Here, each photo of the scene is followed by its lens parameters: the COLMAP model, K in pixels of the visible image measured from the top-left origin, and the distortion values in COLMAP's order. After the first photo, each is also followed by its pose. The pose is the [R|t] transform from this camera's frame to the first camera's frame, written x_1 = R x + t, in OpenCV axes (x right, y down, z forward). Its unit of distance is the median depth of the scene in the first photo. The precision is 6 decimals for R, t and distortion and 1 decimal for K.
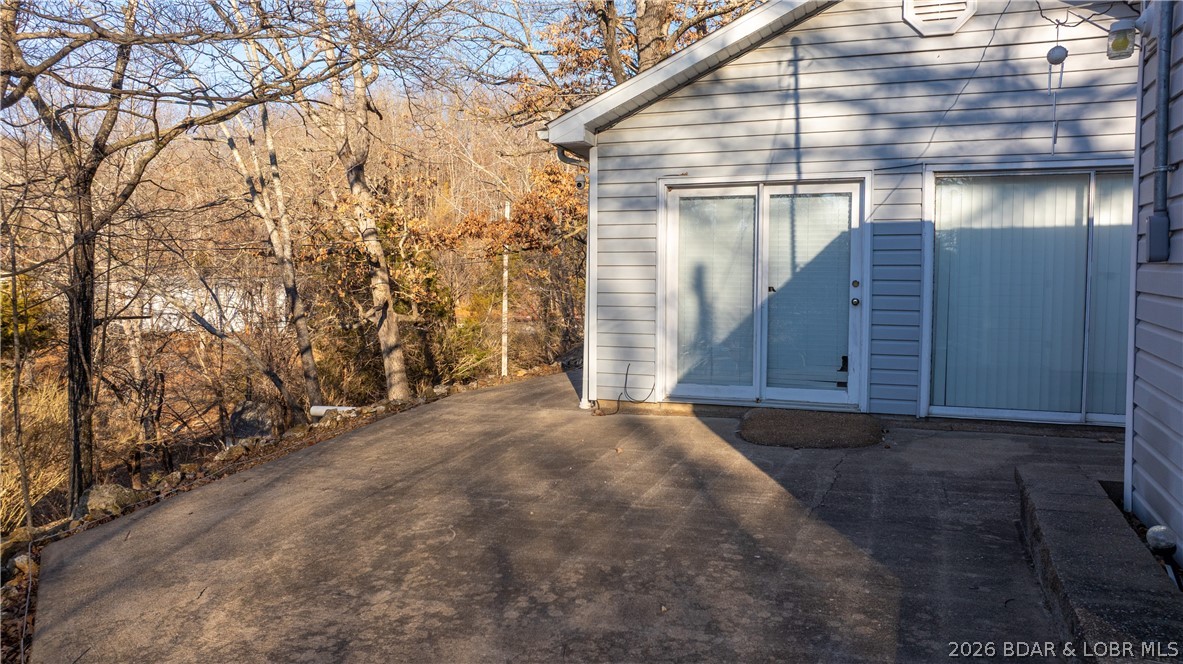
lens RADIAL K [[850.2, 0, 607.5], [0, 850.2, 329.7], [0, 0, 1]] dist [-0.008203, 0.001794]
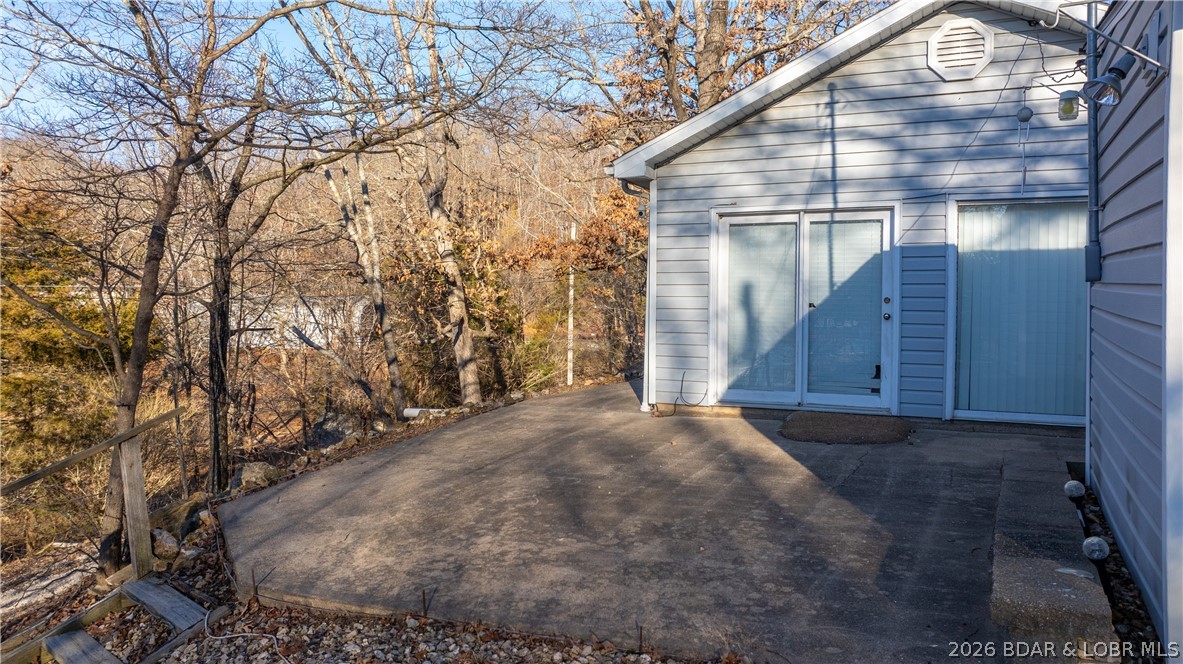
lens RADIAL K [[850.2, 0, 607.5], [0, 850.2, 329.7], [0, 0, 1]] dist [-0.008203, 0.001794]
pose [[0.997177, 0.002309, -0.075045, 0.008947], [-0.003939, 0.999759, -0.021577, 0.010440], [0.074977, 0.021812, 0.996947, -0.145620]]
